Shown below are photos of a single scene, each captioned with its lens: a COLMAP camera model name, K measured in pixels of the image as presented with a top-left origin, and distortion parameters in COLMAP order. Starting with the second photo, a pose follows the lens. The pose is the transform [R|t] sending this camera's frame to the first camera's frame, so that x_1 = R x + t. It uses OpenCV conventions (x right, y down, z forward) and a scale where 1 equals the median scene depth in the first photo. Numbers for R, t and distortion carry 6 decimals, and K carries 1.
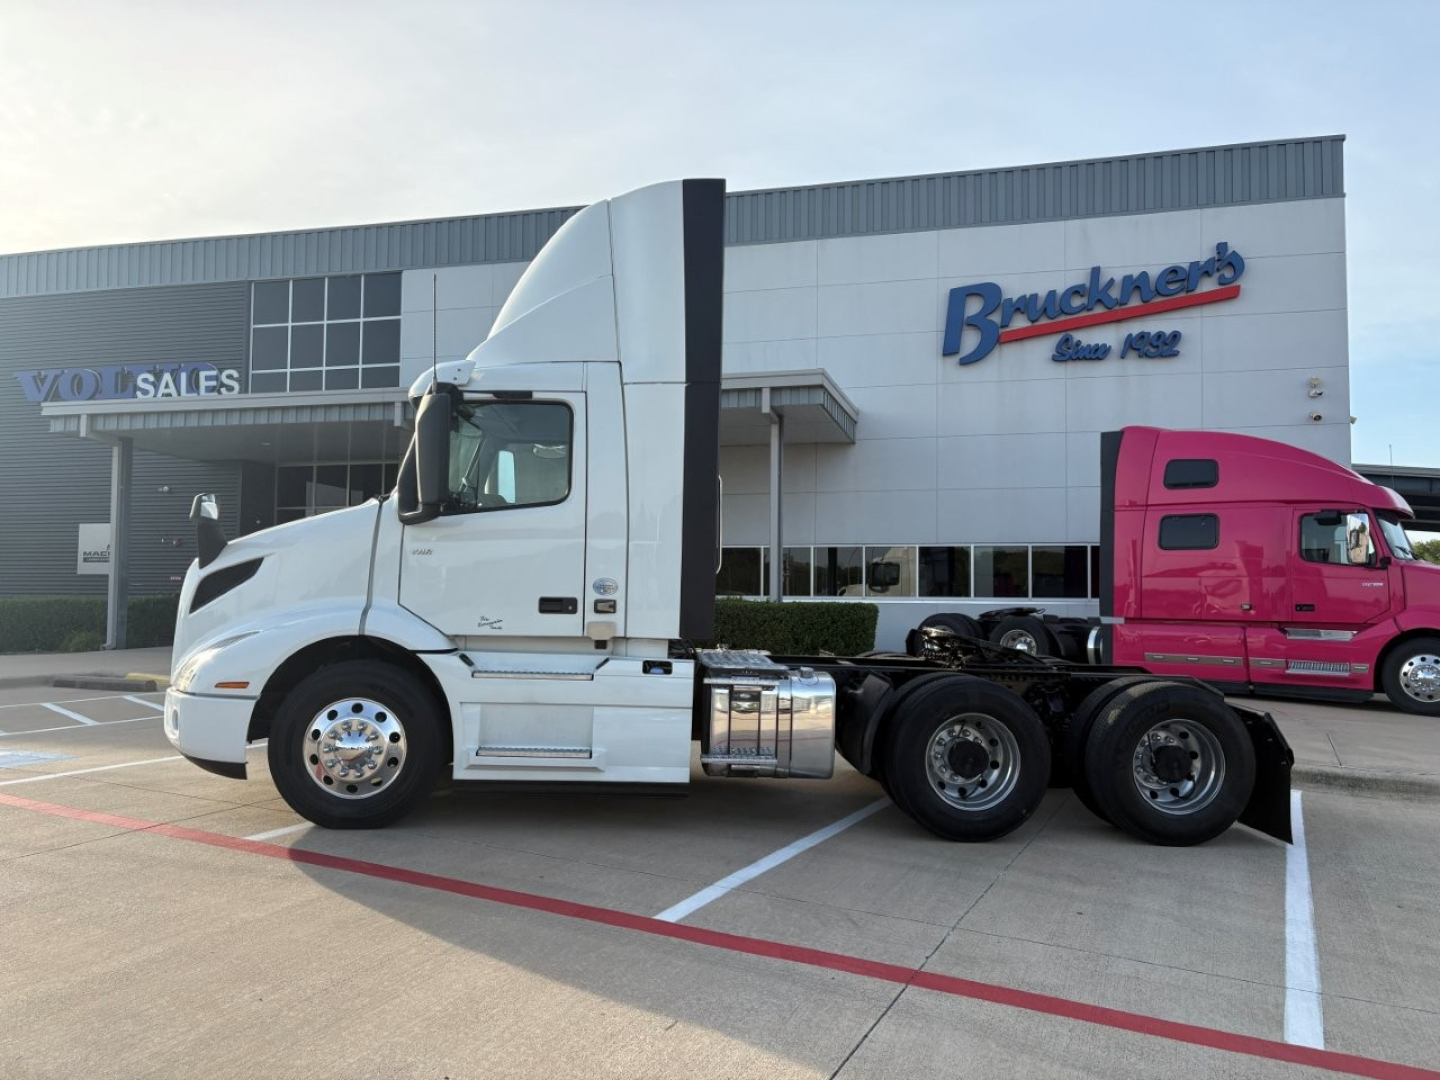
lens RADIAL K [[1089.7, 0, 702.0], [0, 1089.7, 537.8], [0, 0, 1]] dist [0.025325, -0.005421]
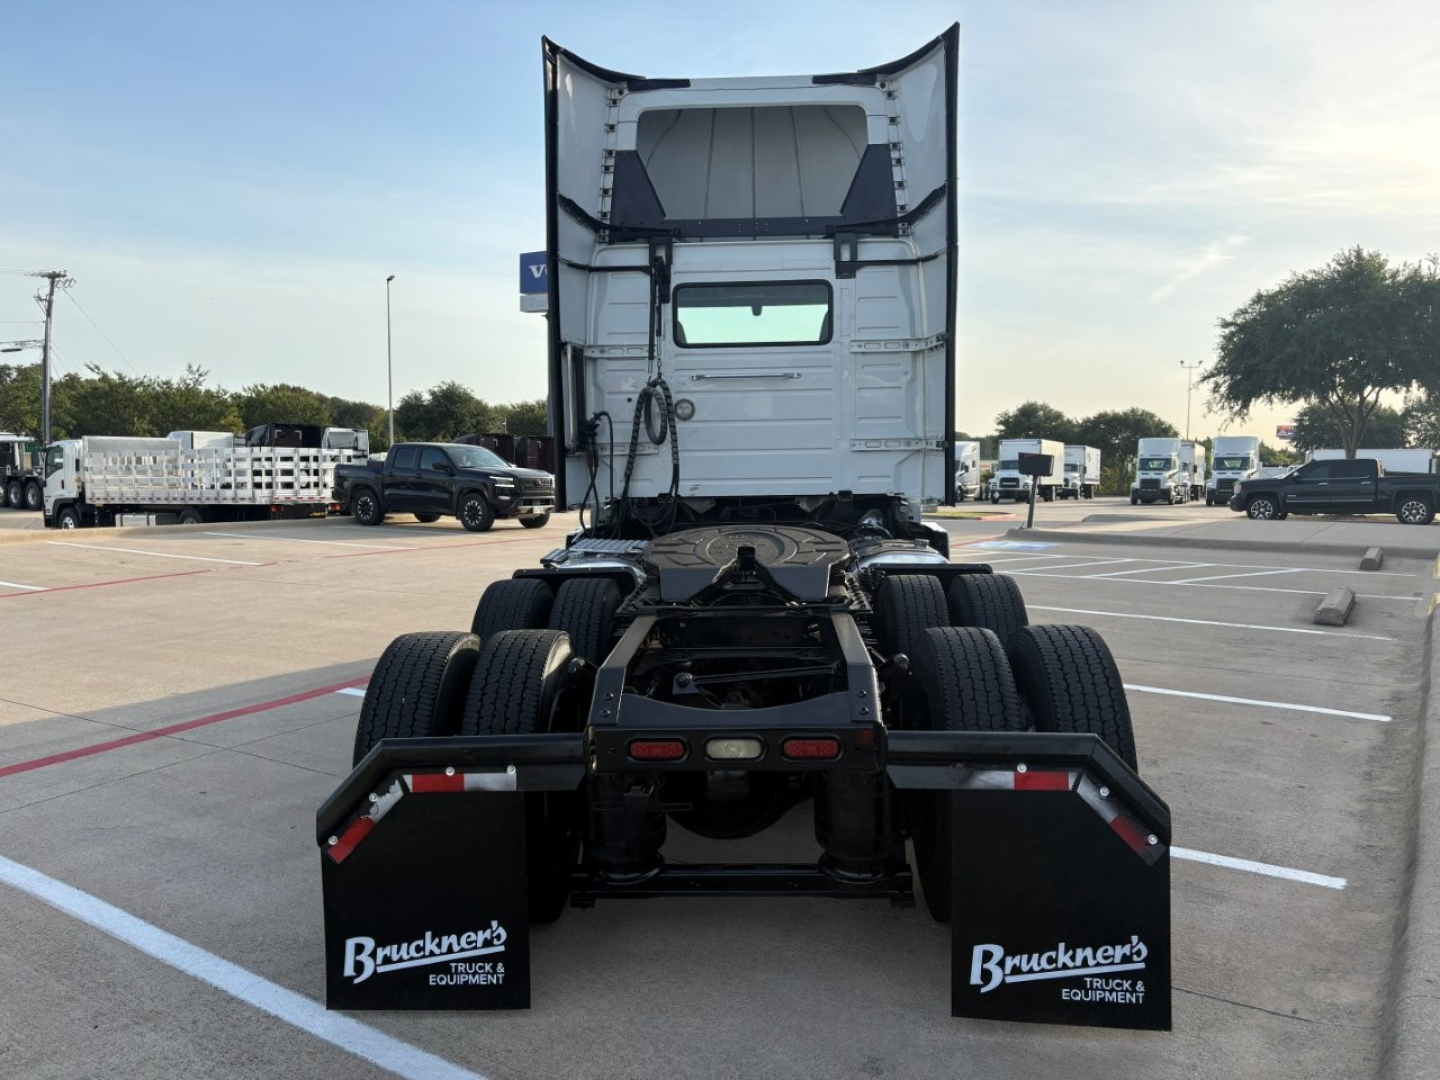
lens RADIAL K [[1109.5, 0, 732.9], [0, 1109.5, 543.1], [0, 0, 1]] dist [0.036782, -0.035628]
pose [[-0.140205, 0.076684, -0.987148, 0.391404], [0.044083, 0.996491, 0.071148, 0.021110], [0.989141, -0.033541, -0.143094, 0.505656]]
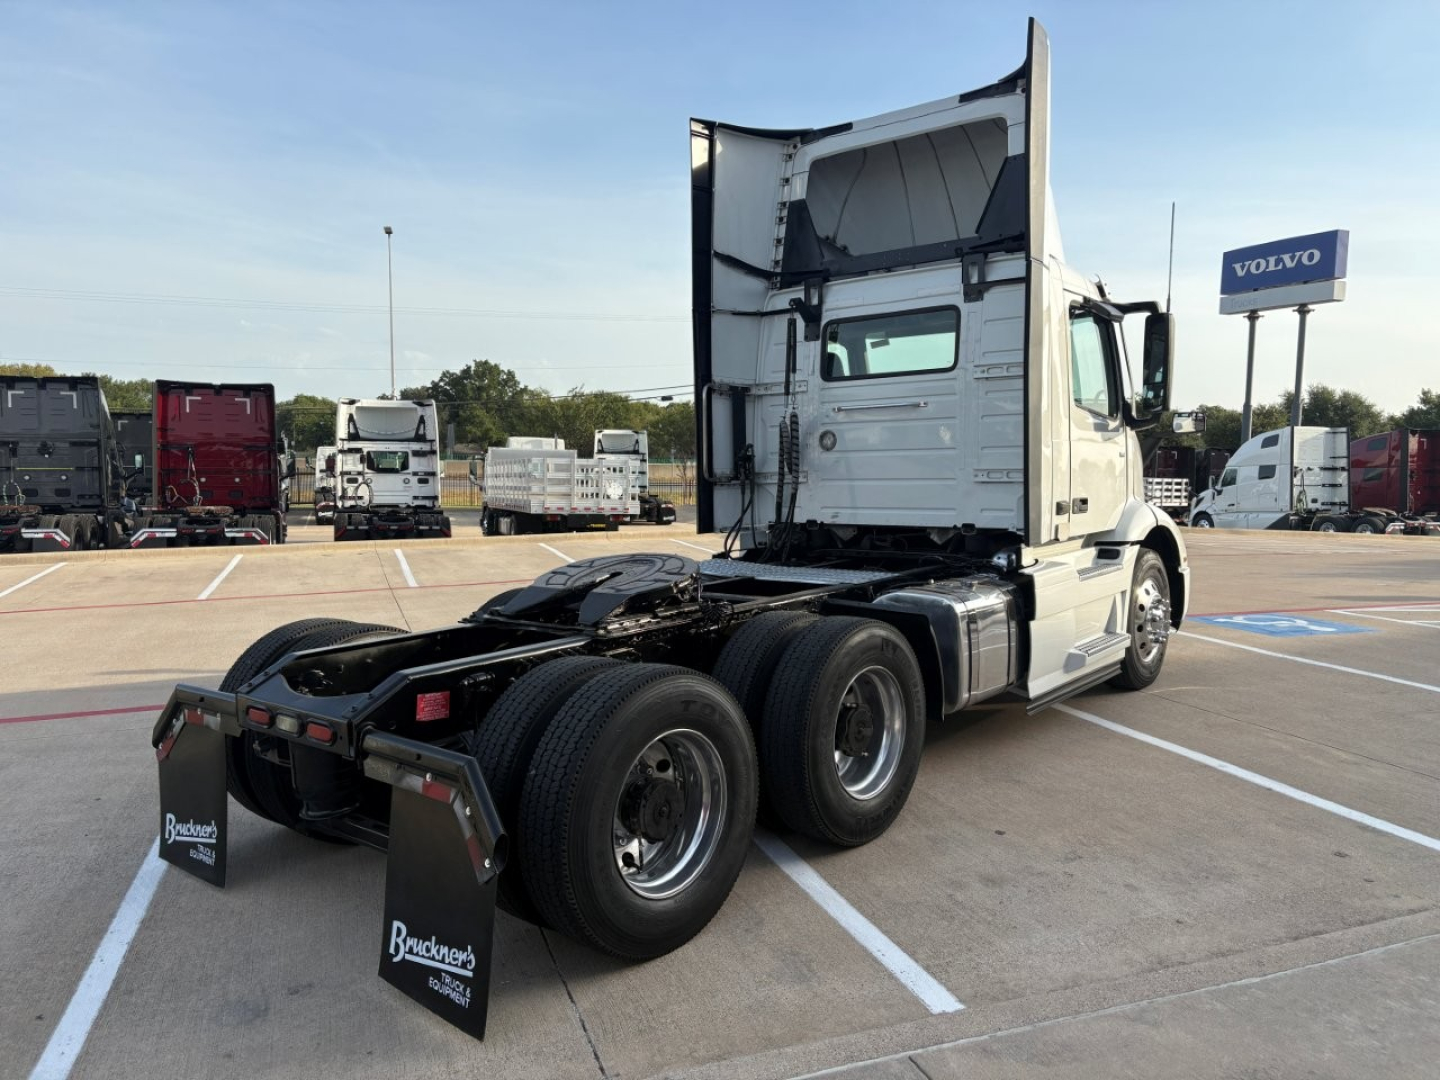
lens RADIAL K [[1109.5, 0, 732.9], [0, 1109.5, 543.1], [0, 0, 1]] dist [0.036782, -0.035628]
pose [[-0.725624, 0.045264, -0.686601, 0.304145], [0.026782, 0.998936, 0.037550, 0.022777], [0.687570, 0.008859, -0.726064, 0.724745]]
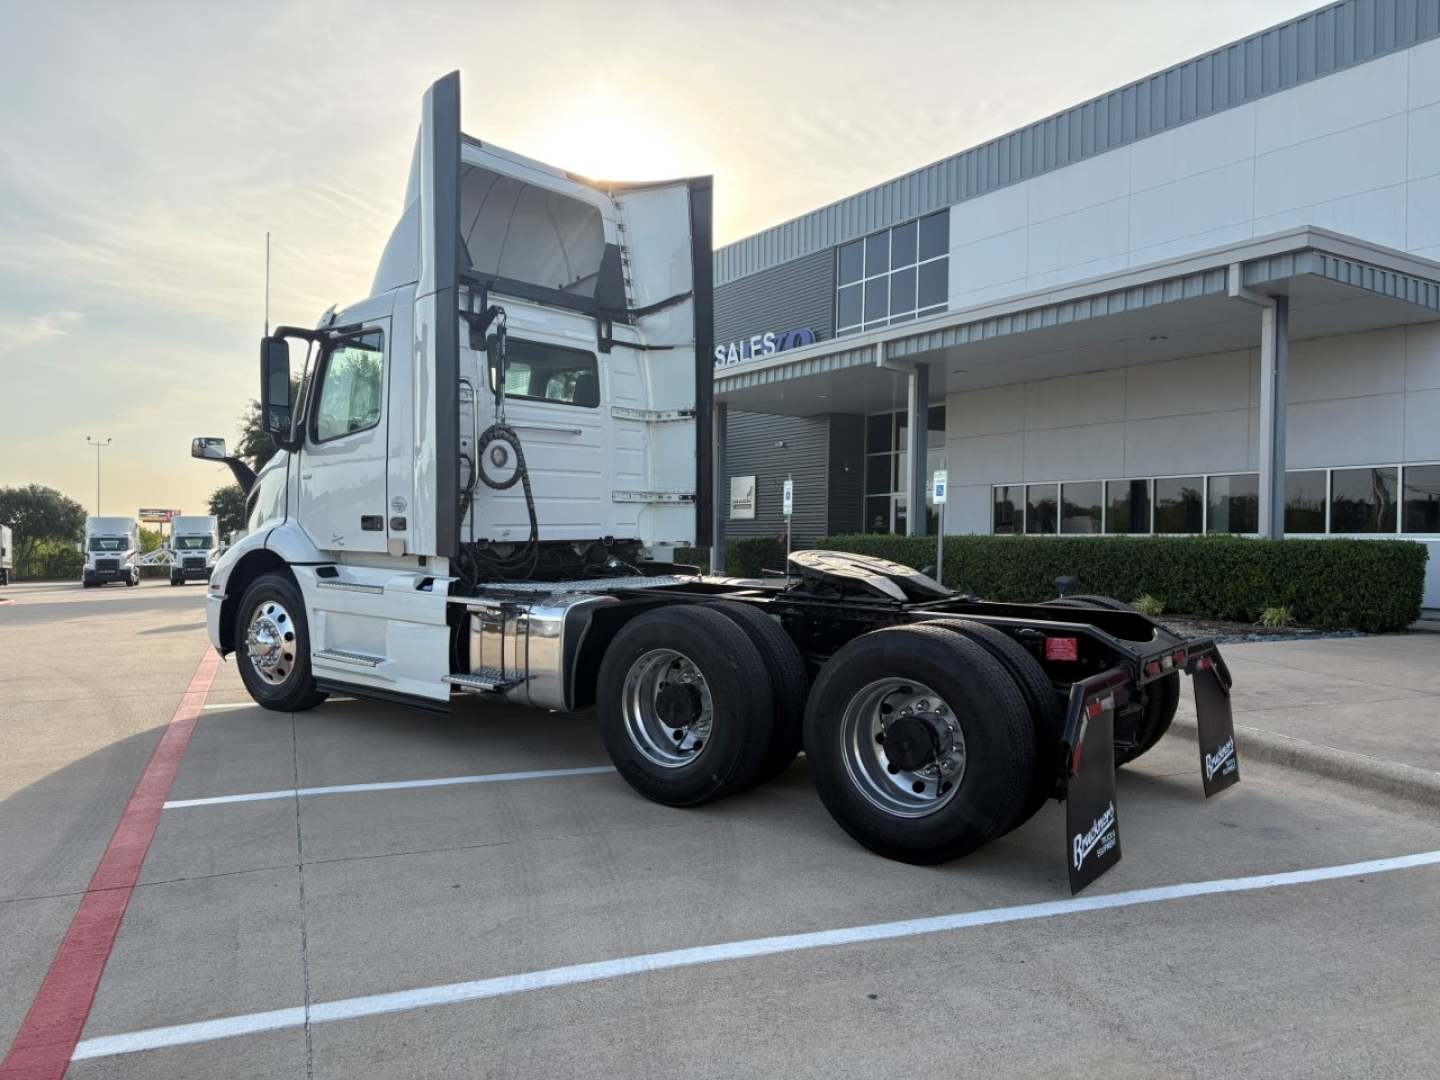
lens RADIAL K [[1085.9, 0, 742.6], [0, 1085.9, 544.6], [0, 0, 1]] dist [0.050652, -0.007035]
pose [[0.741013, 0.000884, -0.671490, 0.326785], [0.033425, 0.998711, 0.038200, 0.020753], [0.670658, -0.050752, 0.740028, 0.172592]]
